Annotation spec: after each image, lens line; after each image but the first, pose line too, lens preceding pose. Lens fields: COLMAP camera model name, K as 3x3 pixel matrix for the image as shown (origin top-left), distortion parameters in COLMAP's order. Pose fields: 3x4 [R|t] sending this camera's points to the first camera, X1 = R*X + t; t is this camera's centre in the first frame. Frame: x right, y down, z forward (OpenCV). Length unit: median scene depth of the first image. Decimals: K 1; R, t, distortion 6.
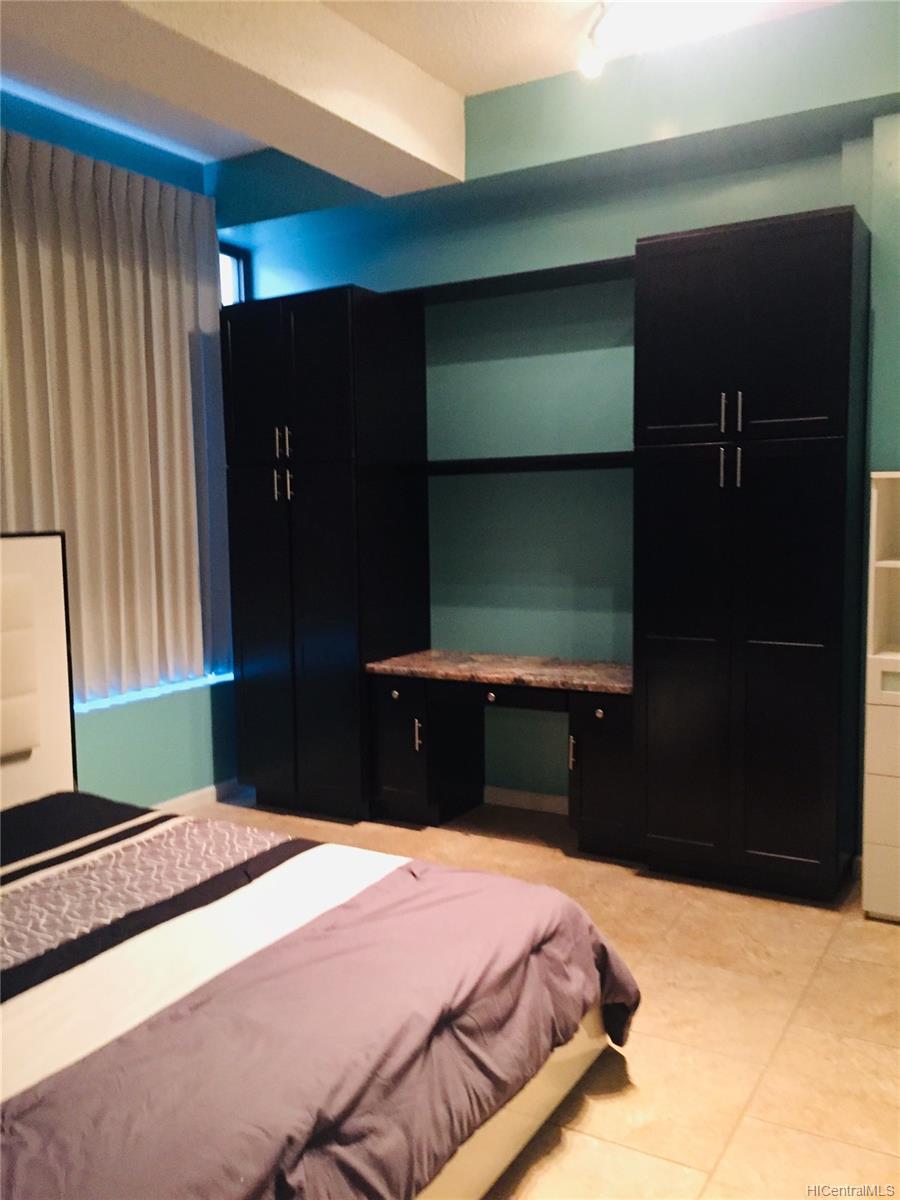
lens RADIAL K [[1025.9, 0, 435.1], [0, 1025.9, 600.6], [0, 0, 1]] dist [0.086300, -0.127525]
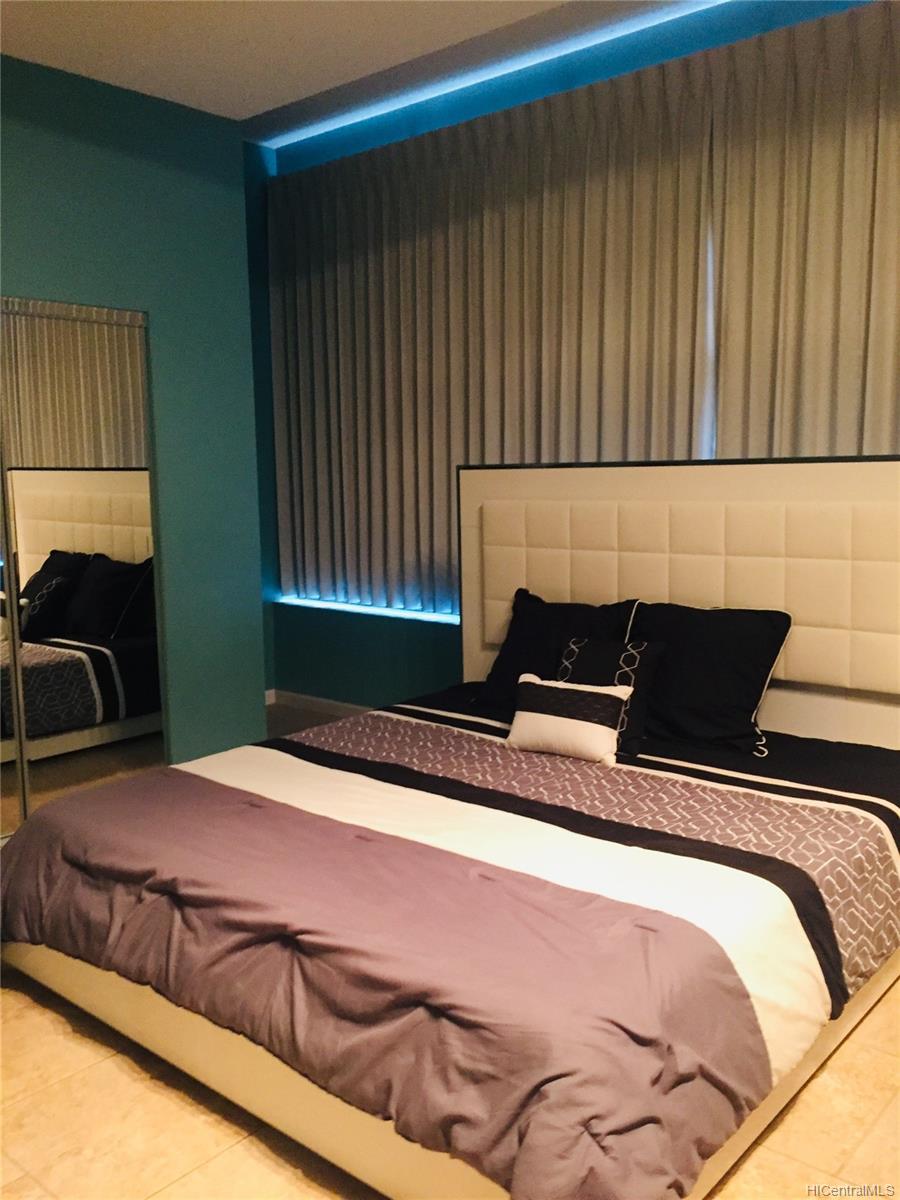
lens RADIAL K [[1025.9, 0, 435.1], [0, 1025.9, 600.6], [0, 0, 1]] dist [0.086300, -0.127525]
pose [[-0.172013, 0.155599, -0.972728, 0.674158], [-0.057826, 0.984149, 0.167652, -0.079093], [0.983396, 0.085087, -0.160289, 0.918482]]
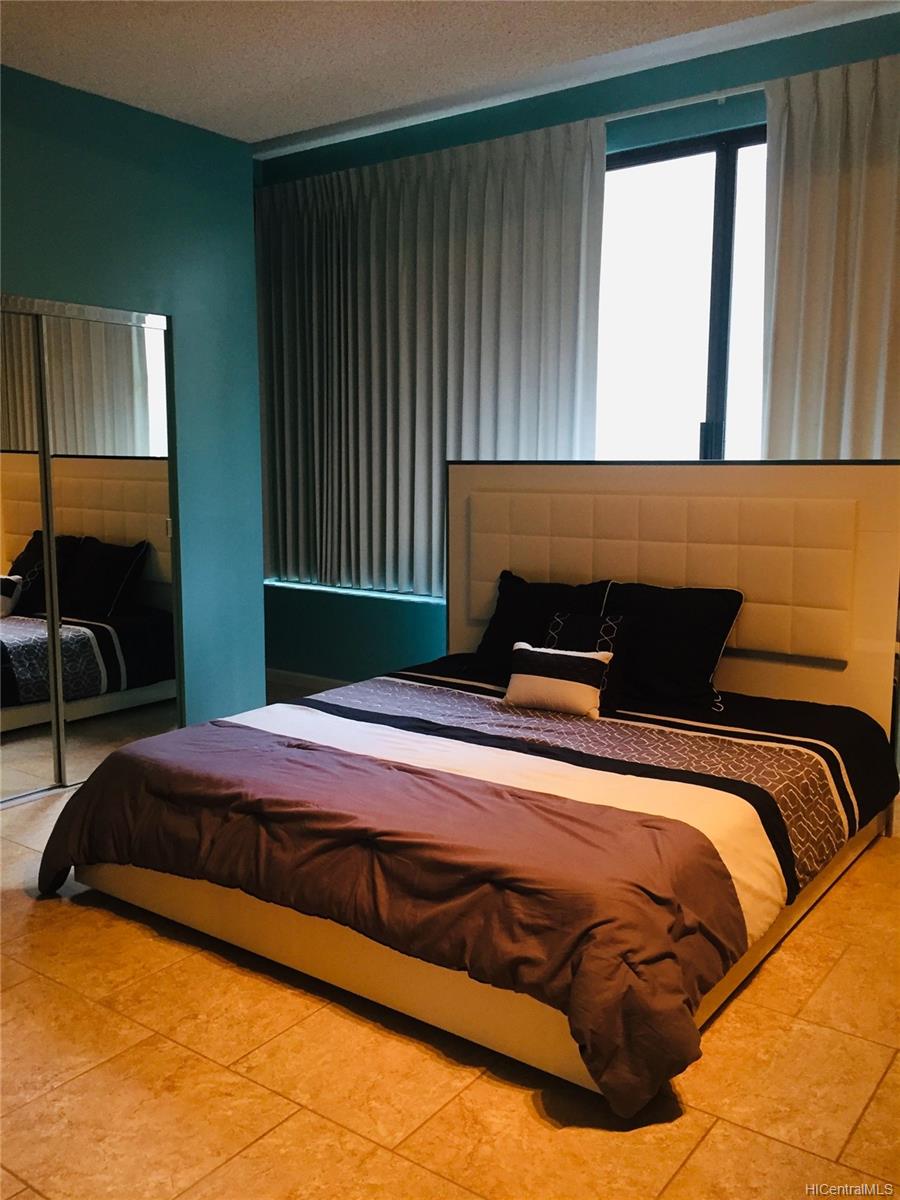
lens RADIAL K [[1025.9, 0, 435.1], [0, 1025.9, 600.6], [0, 0, 1]] dist [0.086300, -0.127525]
pose [[-0.095464, 0.161372, -0.982266, 0.871439], [-0.079373, 0.982396, 0.169107, -0.081933], [0.992263, 0.094109, -0.080975, 0.831925]]
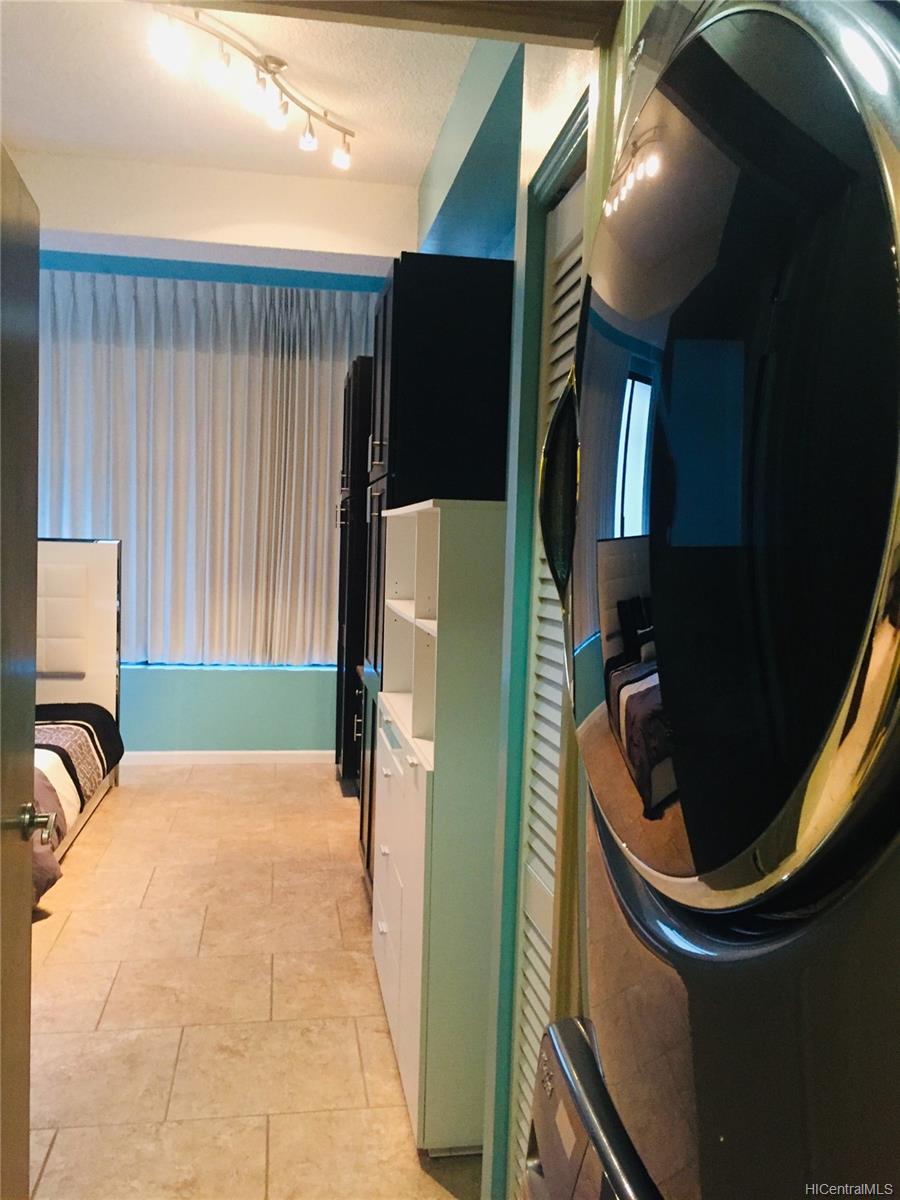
lens RADIAL K [[1025.9, 0, 435.1], [0, 1025.9, 600.6], [0, 0, 1]] dist [0.086300, -0.127525]
pose [[0.644327, 0.084436, -0.760075, 1.447832], [-0.108827, 0.993895, 0.018156, -0.068198], [0.756967, 0.071018, 0.649582, 0.467495]]
